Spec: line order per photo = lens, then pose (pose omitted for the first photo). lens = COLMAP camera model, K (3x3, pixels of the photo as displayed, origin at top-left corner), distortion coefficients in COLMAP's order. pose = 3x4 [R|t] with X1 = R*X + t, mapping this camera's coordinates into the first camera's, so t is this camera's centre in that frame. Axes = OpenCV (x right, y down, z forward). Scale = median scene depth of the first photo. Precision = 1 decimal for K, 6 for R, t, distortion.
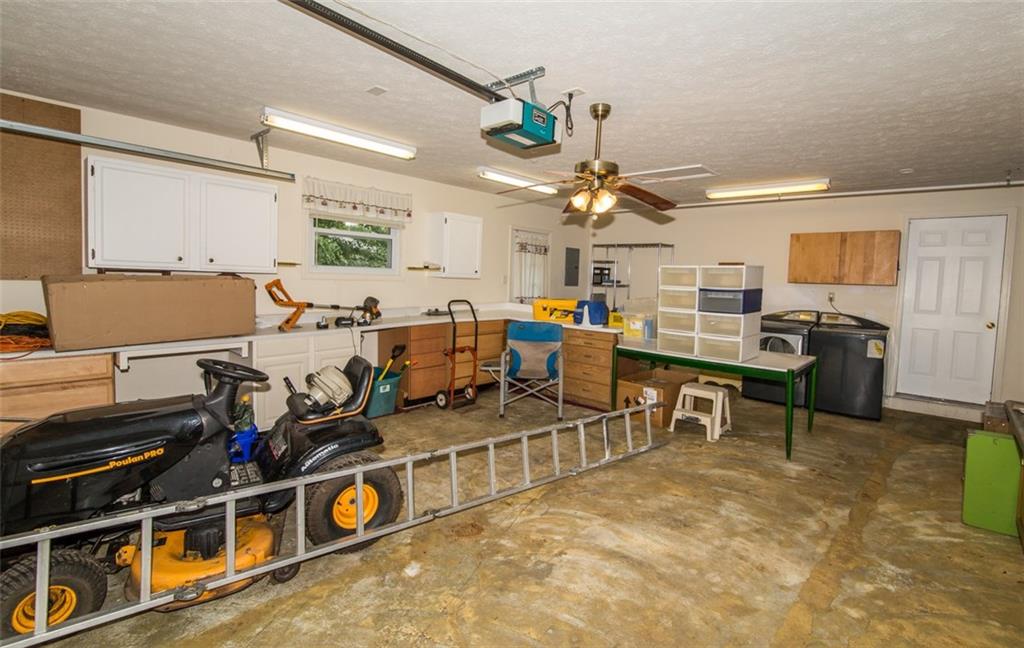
lens RADIAL K [[466.8, 0, 512.6], [0, 466.8, 300.9], [0, 0, 1]] dist [-0.000711, -0.000038]
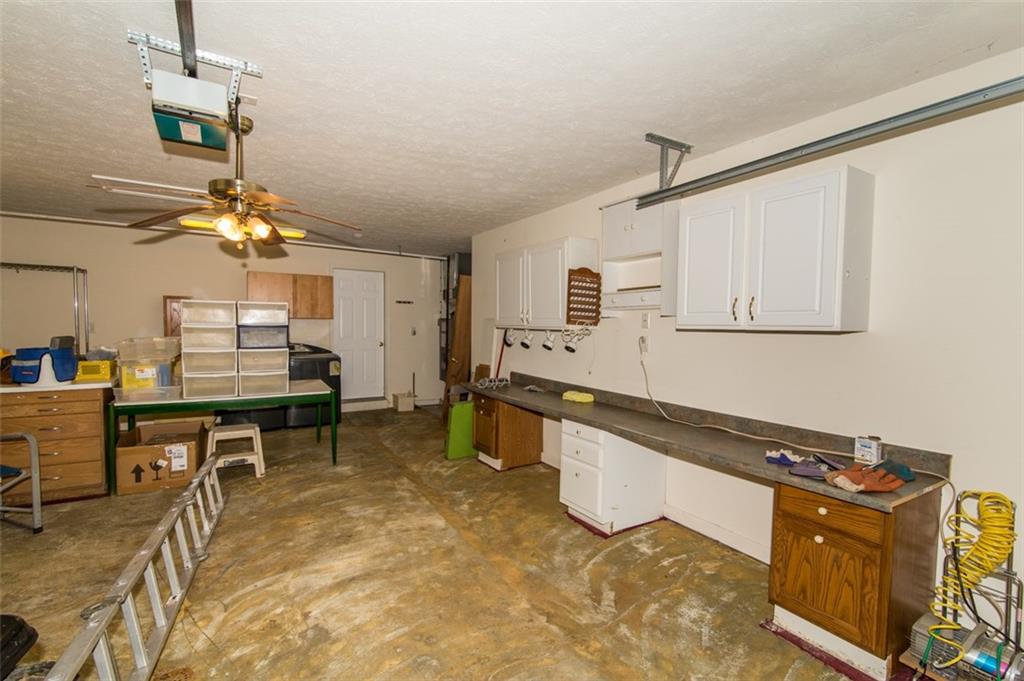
lens RADIAL K [[466.3, 0, 511.7], [0, 466.3, 342.6], [0, 0, 1]] dist [-0.006068, -0.000263]
pose [[0.276318, -0.063366, 0.958975, -0.456196], [0.045030, 0.997582, 0.052943, -0.019966], [-0.960011, 0.028554, 0.278503, 0.243514]]
